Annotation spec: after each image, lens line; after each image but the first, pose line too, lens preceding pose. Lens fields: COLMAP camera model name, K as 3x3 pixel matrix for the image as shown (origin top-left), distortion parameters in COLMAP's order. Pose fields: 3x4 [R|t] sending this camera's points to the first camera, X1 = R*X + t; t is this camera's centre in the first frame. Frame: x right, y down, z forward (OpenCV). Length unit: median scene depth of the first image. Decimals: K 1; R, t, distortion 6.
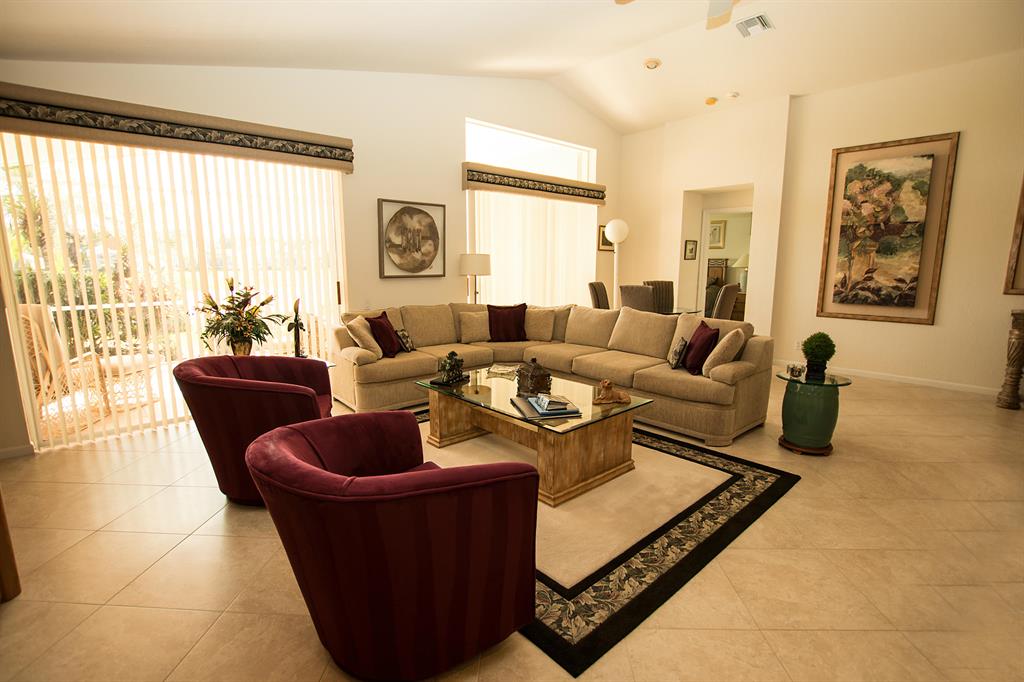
lens RADIAL K [[474.3, 0, 517.8], [0, 474.3, 338.2], [0, 0, 1]] dist [-0.028883, 0.004151]
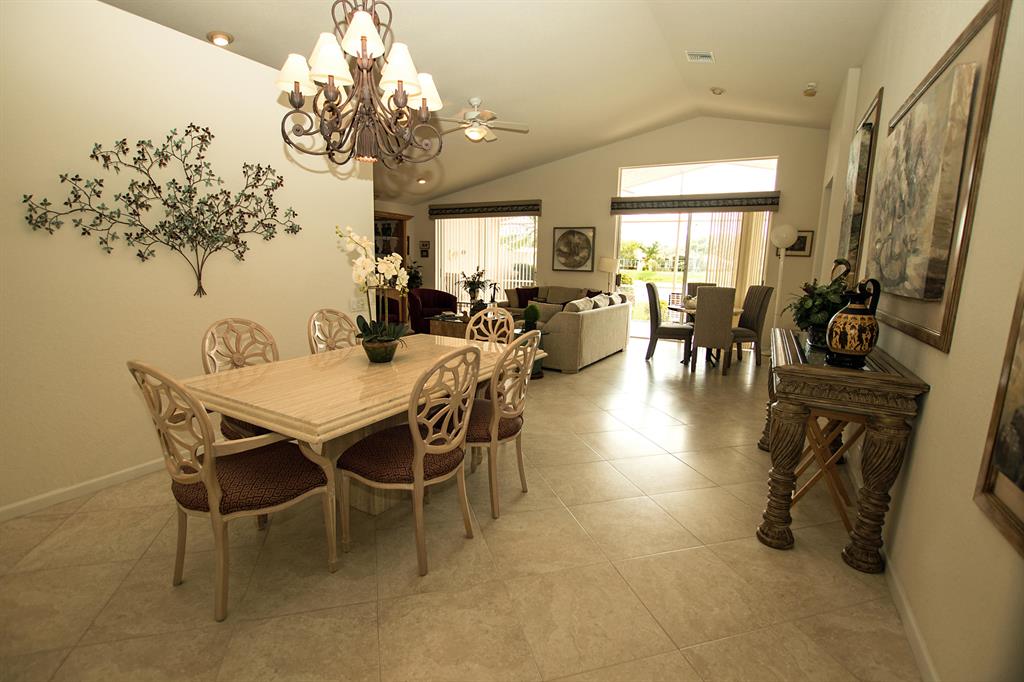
lens RADIAL K [[474.3, 0, 502.1], [0, 474.3, 347.5], [0, 0, 1]] dist [-0.028883, 0.004151]
pose [[0.306933, 0.185442, -0.933490, 1.421542], [-0.168719, 0.975900, 0.138392, -0.053483], [0.936657, 0.115020, 0.330824, 0.229387]]
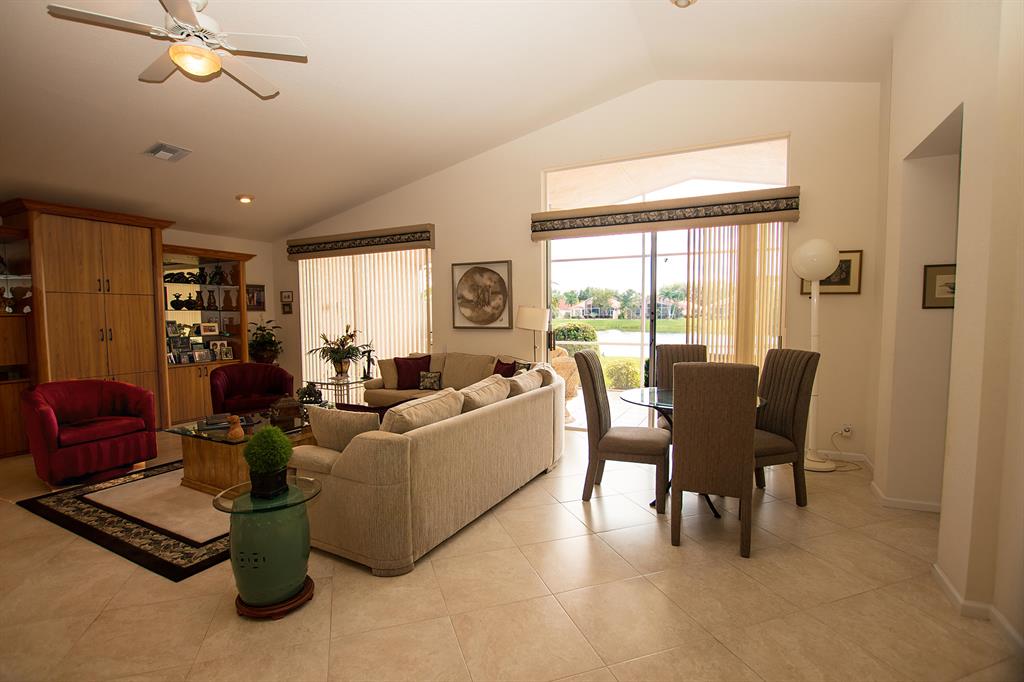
lens RADIAL K [[474.3, 0, 503.8], [0, 474.3, 344.6], [0, 0, 1]] dist [-0.028883, 0.004151]
pose [[0.347330, 0.068652, -0.935226, 0.886308], [-0.138622, 0.990118, 0.021200, -0.126094], [0.927440, 0.122280, 0.353415, 0.681597]]
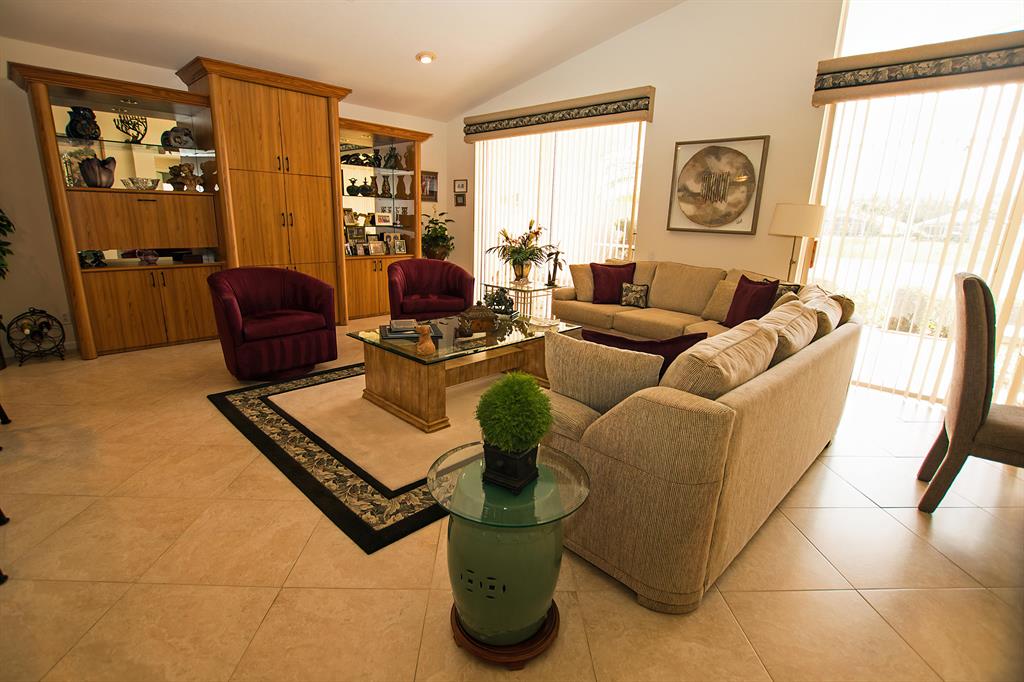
lens RADIAL K [[474.3, 0, 507.8], [0, 474.3, 343.1], [0, 0, 1]] dist [-0.028883, 0.004151]
pose [[0.063778, 0.268070, -0.961286, 0.649365], [-0.182248, 0.950177, 0.252880, -0.090292], [0.981182, 0.159064, 0.109455, 0.608426]]
